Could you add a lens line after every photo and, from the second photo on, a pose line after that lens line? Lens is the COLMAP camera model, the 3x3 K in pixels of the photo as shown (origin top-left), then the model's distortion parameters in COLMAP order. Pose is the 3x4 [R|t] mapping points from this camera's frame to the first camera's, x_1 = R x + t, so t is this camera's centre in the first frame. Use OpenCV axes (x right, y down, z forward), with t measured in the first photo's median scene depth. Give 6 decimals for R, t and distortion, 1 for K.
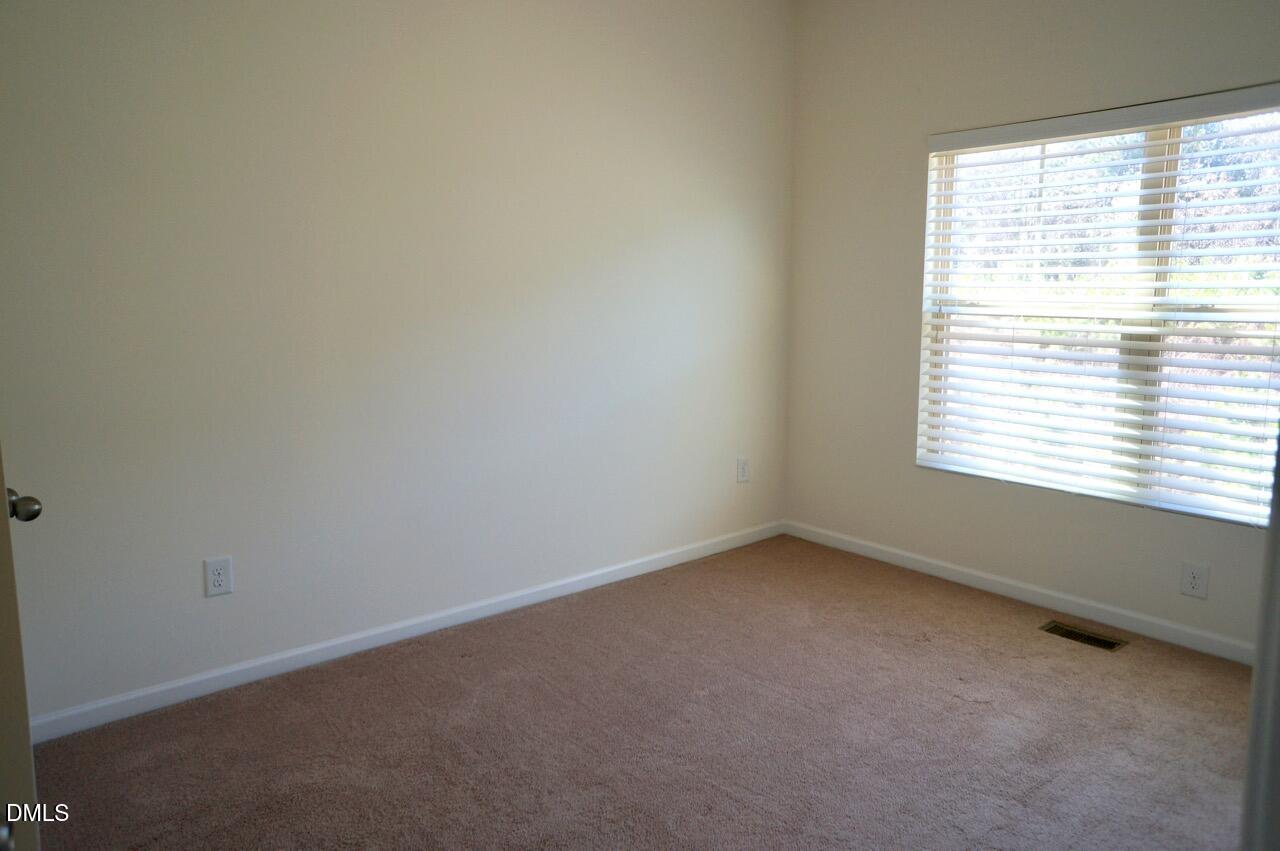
lens RADIAL K [[867.2, 0, 633.4], [0, 867.2, 424.3], [0, 0, 1]] dist [-0.066329, 0.089146]
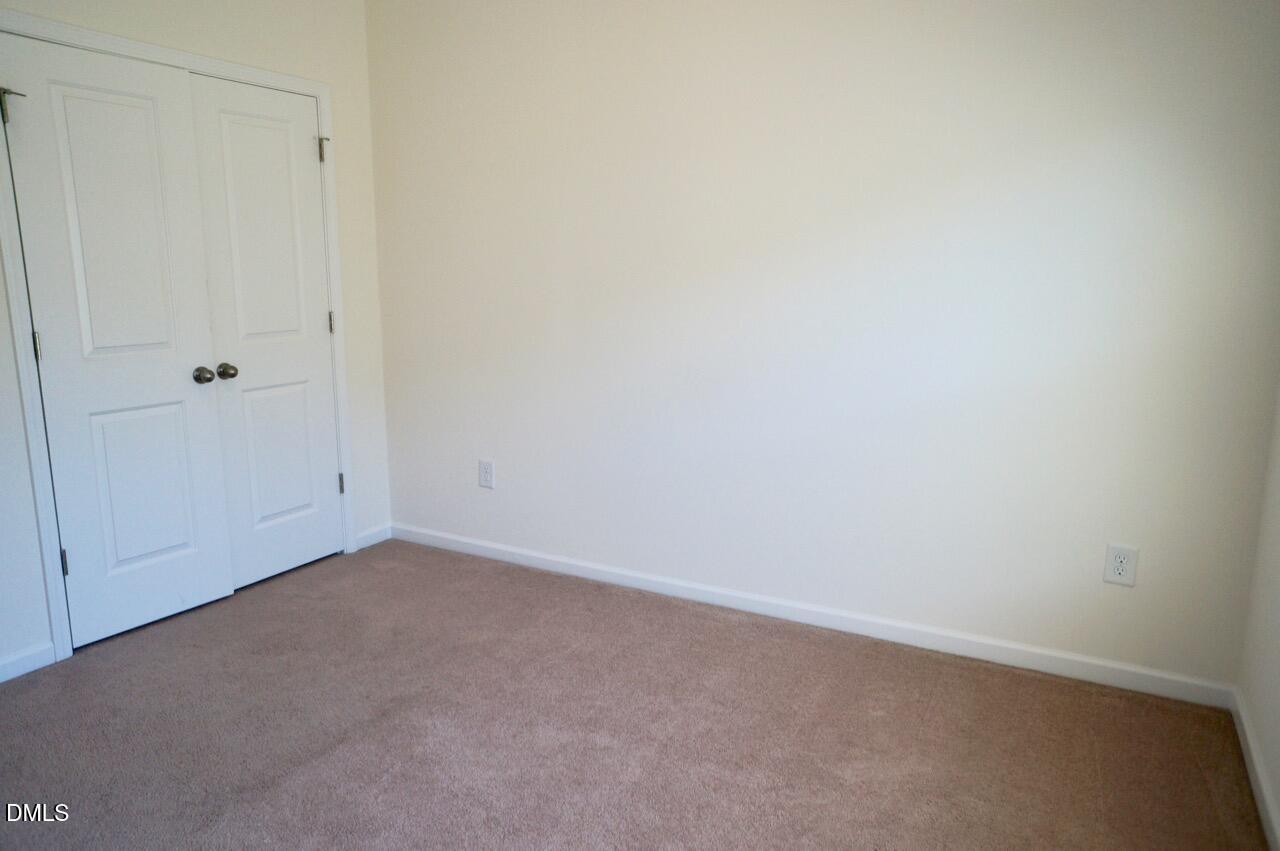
lens RADIAL K [[867.2, 0, 633.4], [0, 867.2, 424.3], [0, 0, 1]] dist [-0.066329, 0.089146]
pose [[0.367481, 0.177457, -0.912944, 0.618289], [-0.153613, 0.979726, 0.128606, -0.080987], [0.917257, 0.092980, 0.387290, 0.506842]]
